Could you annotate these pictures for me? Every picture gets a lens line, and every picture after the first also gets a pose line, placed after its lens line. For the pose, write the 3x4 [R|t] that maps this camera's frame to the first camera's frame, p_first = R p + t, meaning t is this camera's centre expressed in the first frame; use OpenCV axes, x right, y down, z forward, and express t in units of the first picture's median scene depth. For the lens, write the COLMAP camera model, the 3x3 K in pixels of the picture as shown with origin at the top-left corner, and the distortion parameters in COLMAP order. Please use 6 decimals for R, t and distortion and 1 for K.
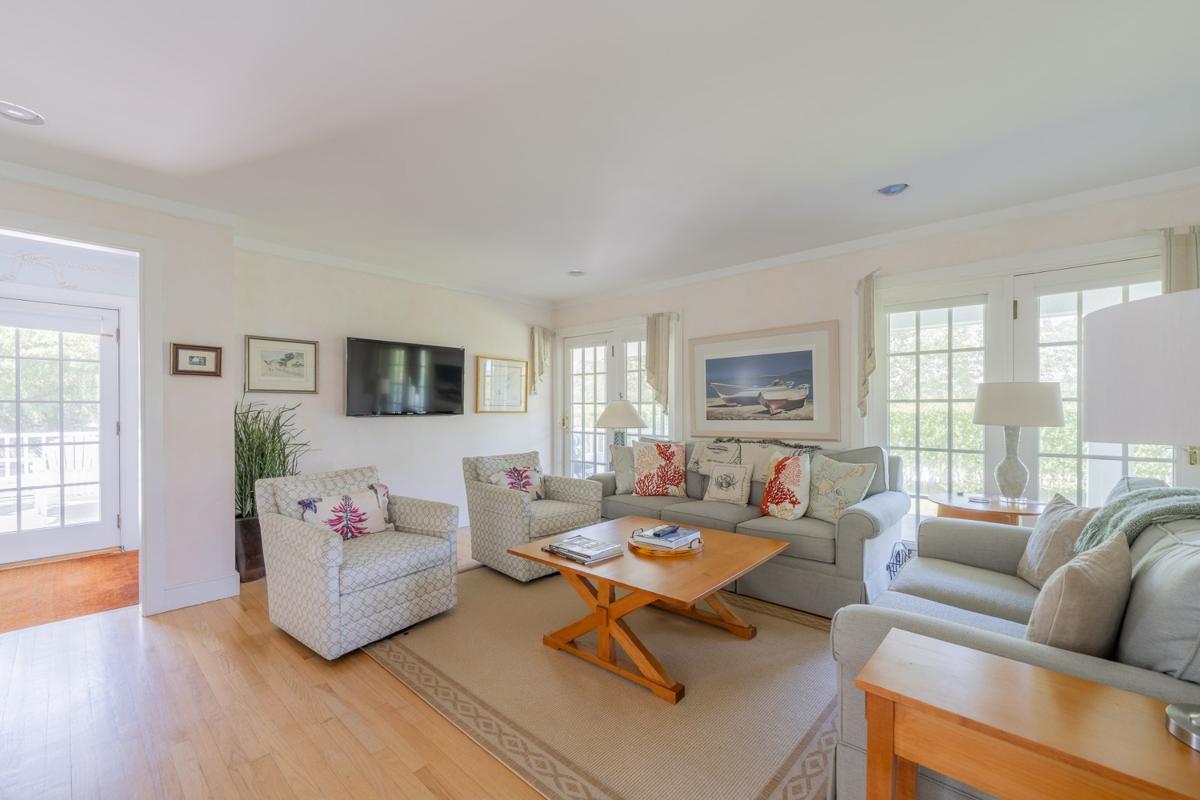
lens RADIAL K [[485.3, 0, 595.8], [0, 485.3, 407.9], [0, 0, 1]] dist [0.000655, -0.000183]
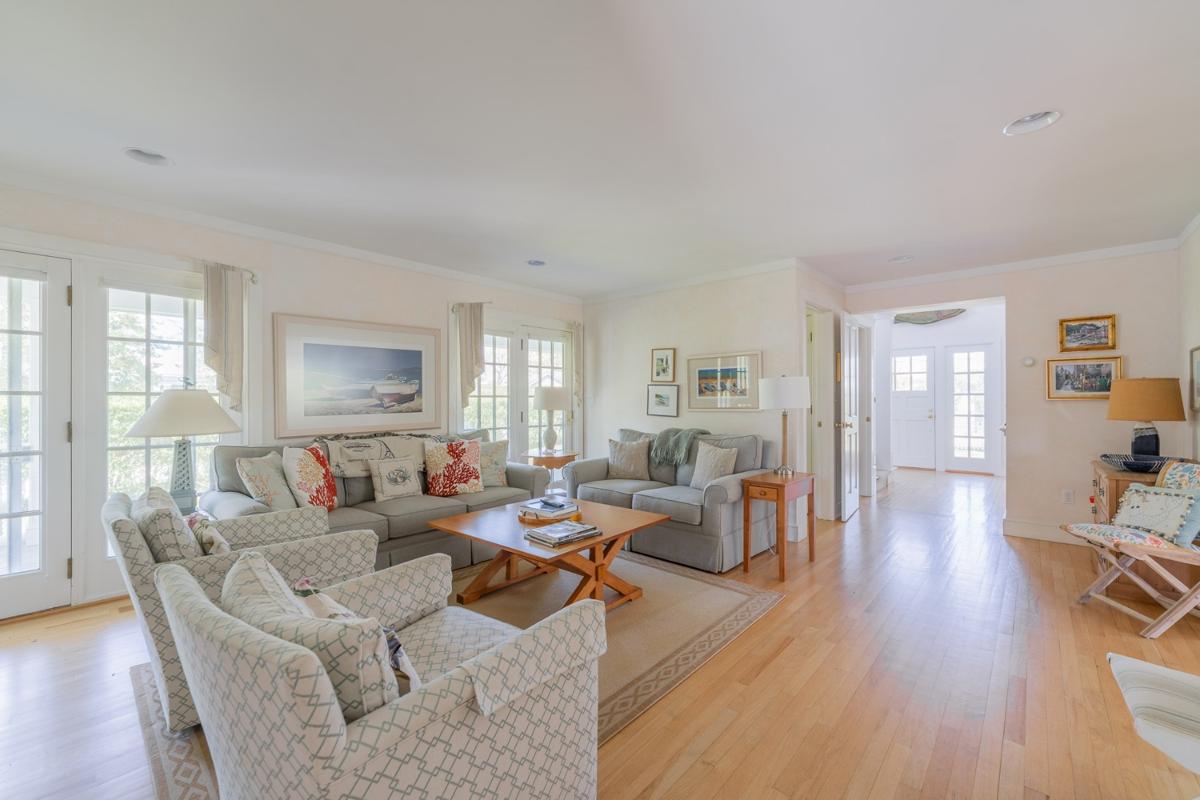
lens RADIAL K [[485.3, 0, 597.0], [0, 485.3, 399.4], [0, 0, 1]] dist [0.000655, -0.000183]
pose [[0.000195, 0.004387, 0.999990, -0.691670], [0.005745, 0.999974, -0.004388, 0.003292], [-0.999983, 0.005746, 0.000170, 0.583780]]
